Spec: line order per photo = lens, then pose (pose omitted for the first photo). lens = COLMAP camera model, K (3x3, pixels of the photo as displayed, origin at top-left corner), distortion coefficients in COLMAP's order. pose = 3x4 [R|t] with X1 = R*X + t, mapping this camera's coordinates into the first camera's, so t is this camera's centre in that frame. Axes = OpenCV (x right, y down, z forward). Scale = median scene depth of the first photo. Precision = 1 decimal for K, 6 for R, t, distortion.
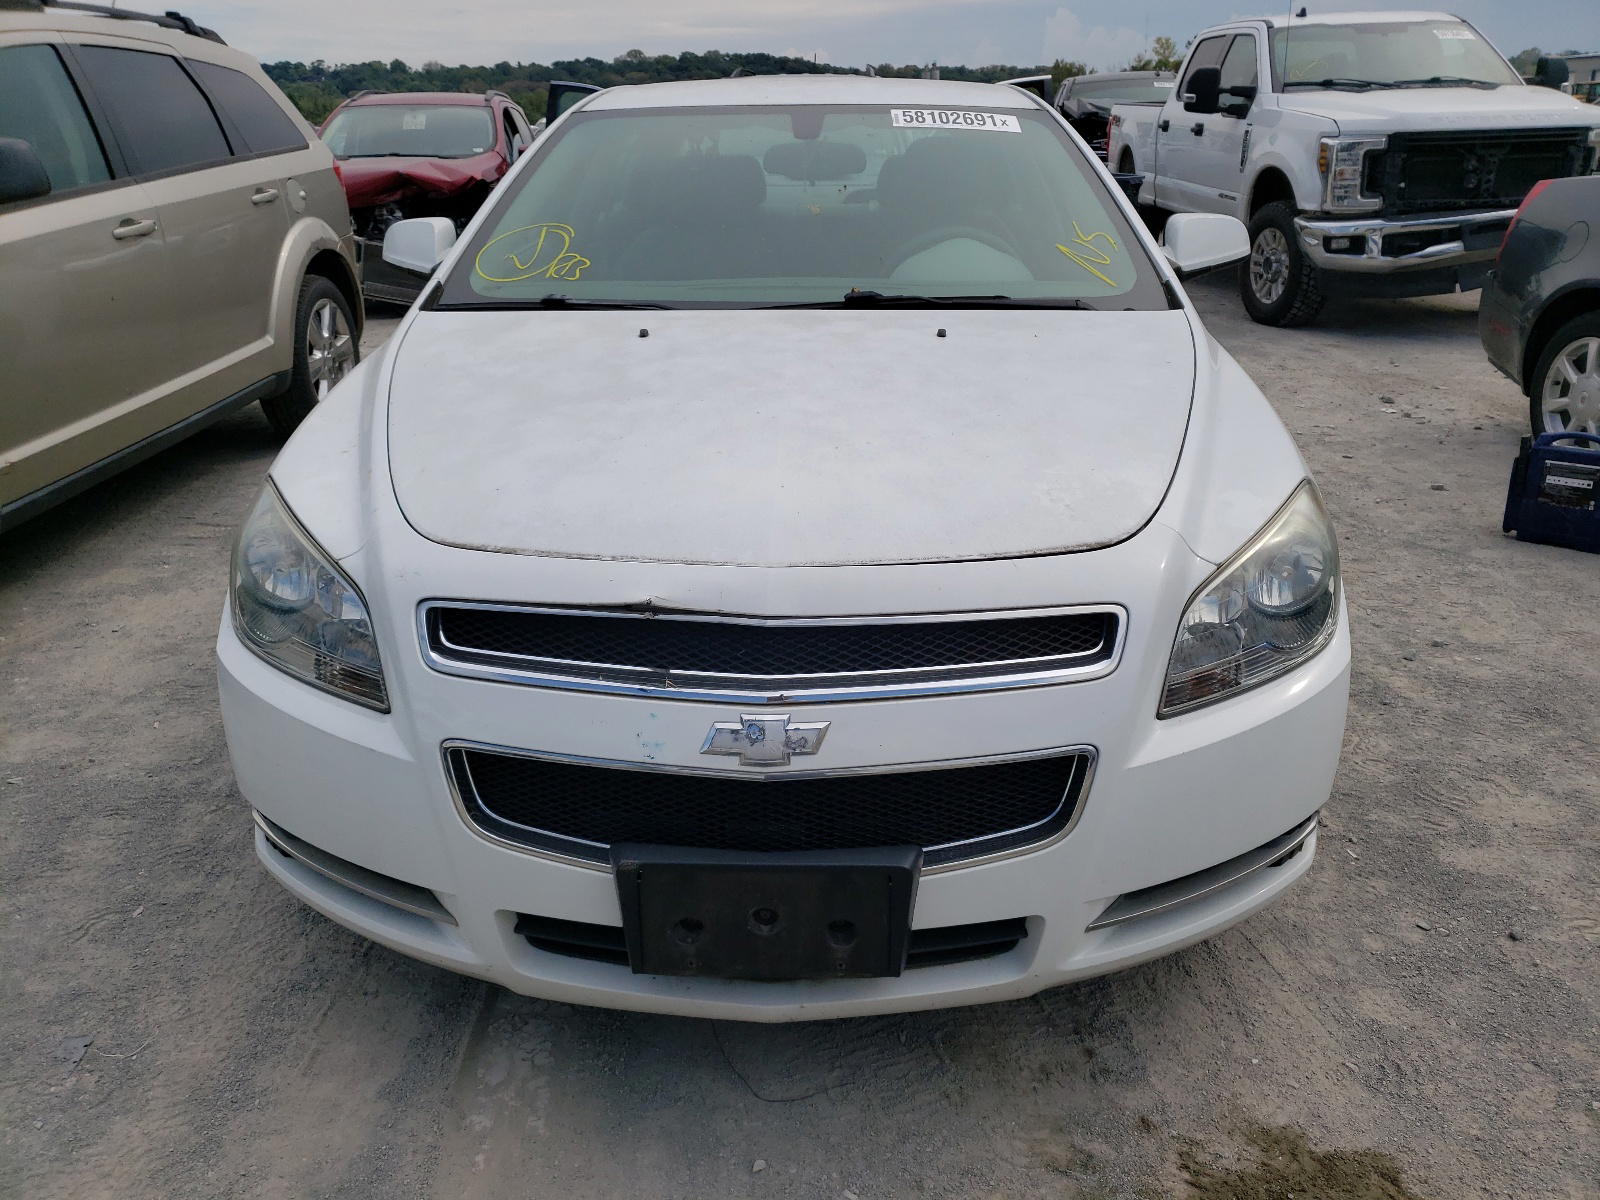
lens RADIAL K [[1213.2, 0, 790.9], [0, 1213.2, 591.8], [0, 0, 1]] dist [0.036925, -0.017374]
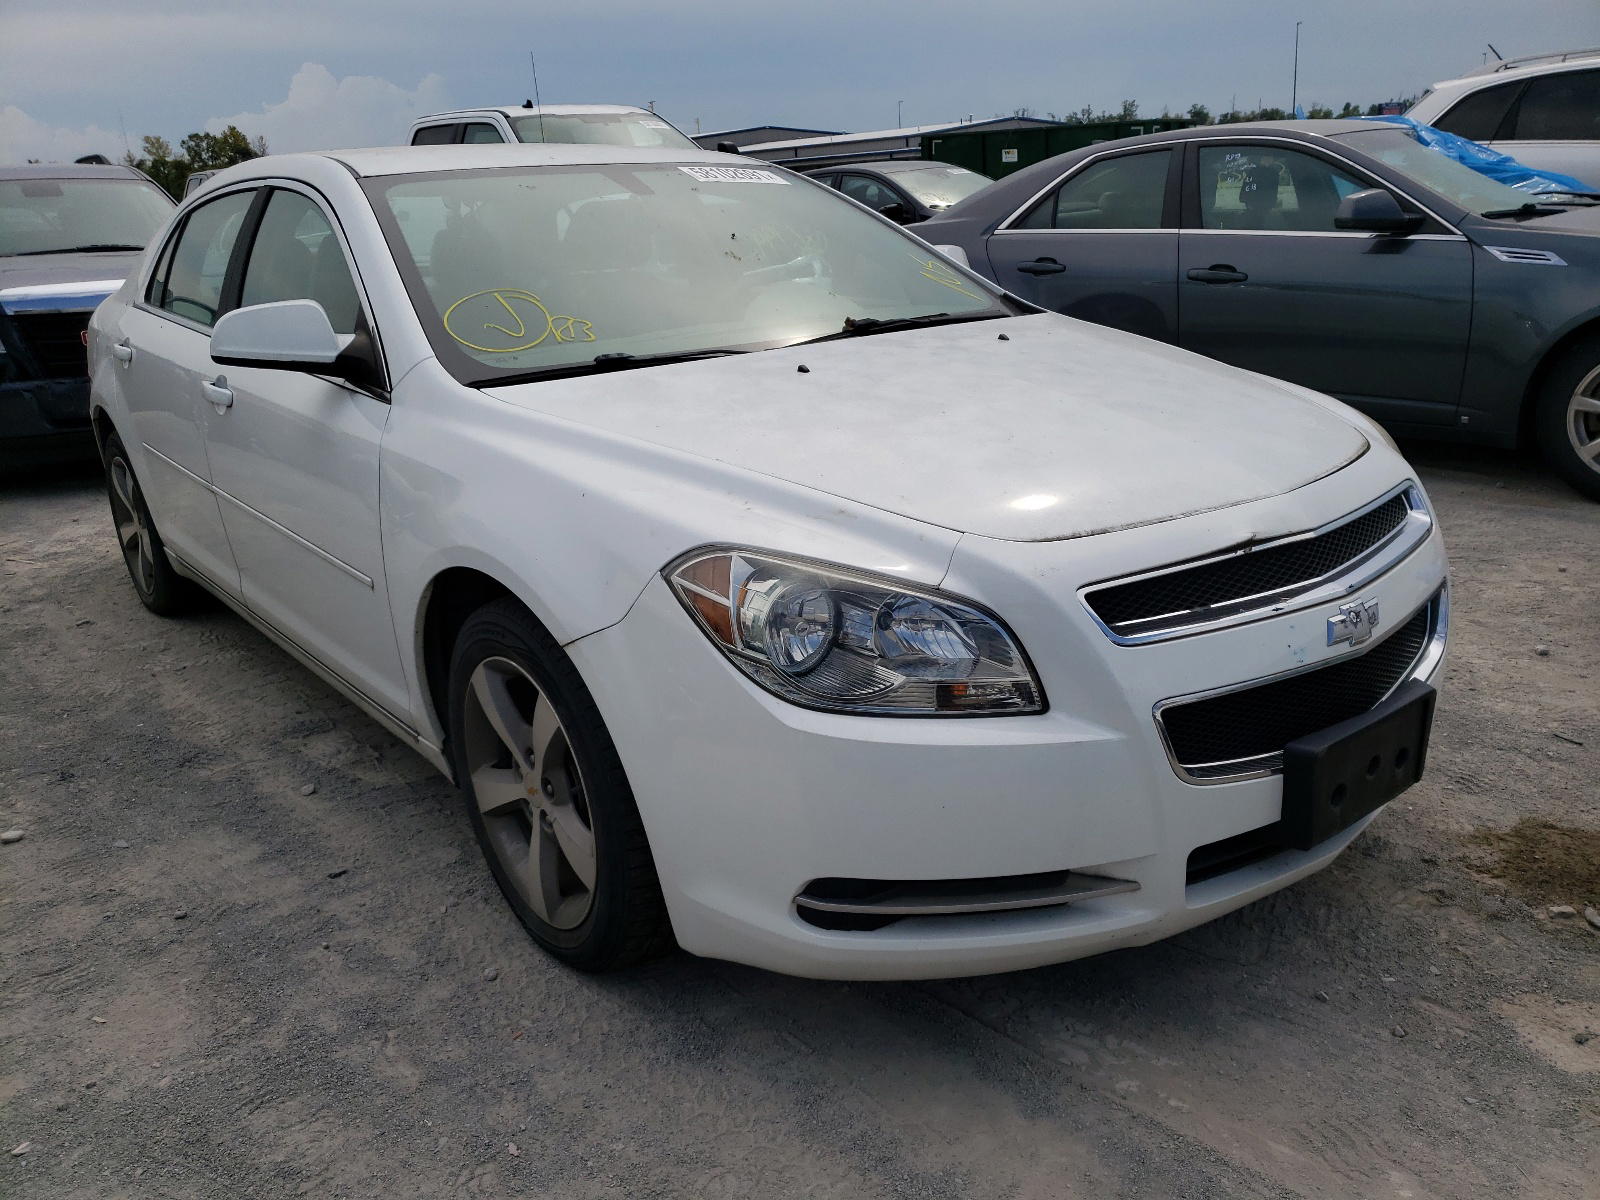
lens RADIAL K [[1213.2, 0, 796.7], [0, 1213.2, 610.4], [0, 0, 1]] dist [0.036925, -0.017374]
pose [[0.773527, -0.230736, 0.590268, -1.031058], [0.261871, 0.964509, 0.033854, -0.069435], [-0.577130, 0.128387, 0.806497, 0.278353]]
